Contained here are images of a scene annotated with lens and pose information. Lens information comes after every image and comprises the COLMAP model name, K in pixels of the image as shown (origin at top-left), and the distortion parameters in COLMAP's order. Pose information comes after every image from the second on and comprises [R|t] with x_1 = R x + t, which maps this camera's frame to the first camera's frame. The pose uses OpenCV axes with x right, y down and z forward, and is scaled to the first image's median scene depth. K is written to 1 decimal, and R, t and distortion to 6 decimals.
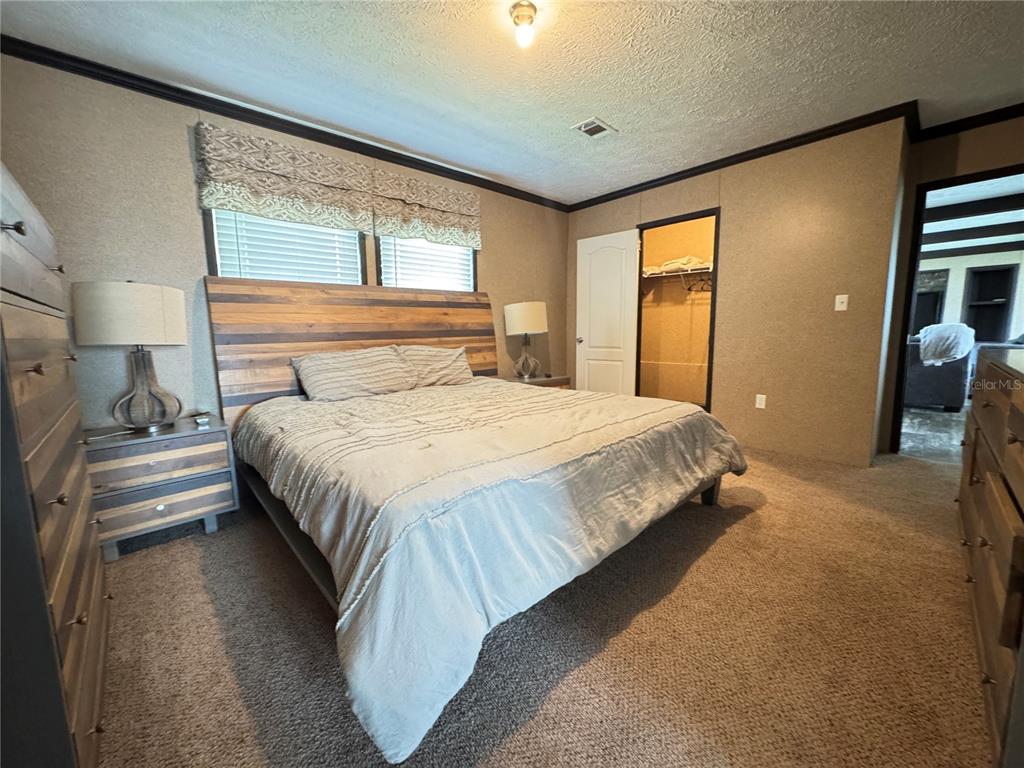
lens RADIAL K [[406.3, 0, 511.4], [0, 406.3, 382.2], [0, 0, 1]] dist [-0.000952, -0.000094]
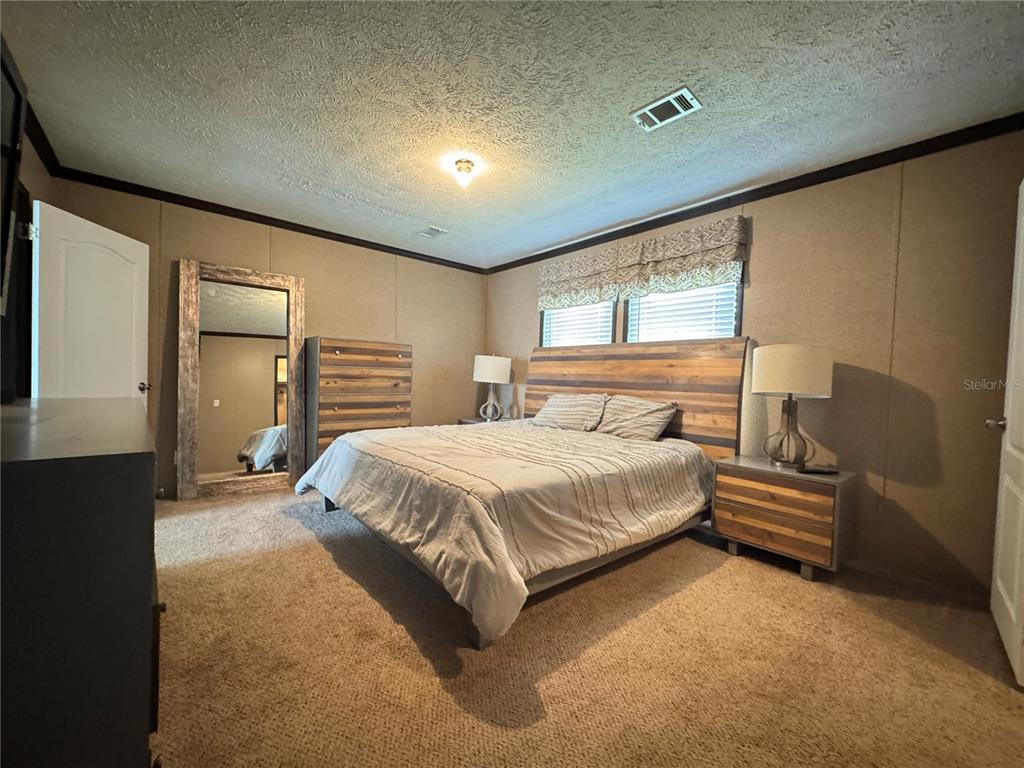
lens RADIAL K [[406.3, 0, 513.5], [0, 406.3, 385.6], [0, 0, 1]] dist [-0.000952, -0.000094]
pose [[-0.021498, 0.034760, -0.999164, 0.813032], [-0.160208, 0.986361, 0.037762, -0.108249], [0.986849, 0.160886, -0.015636, 0.712496]]
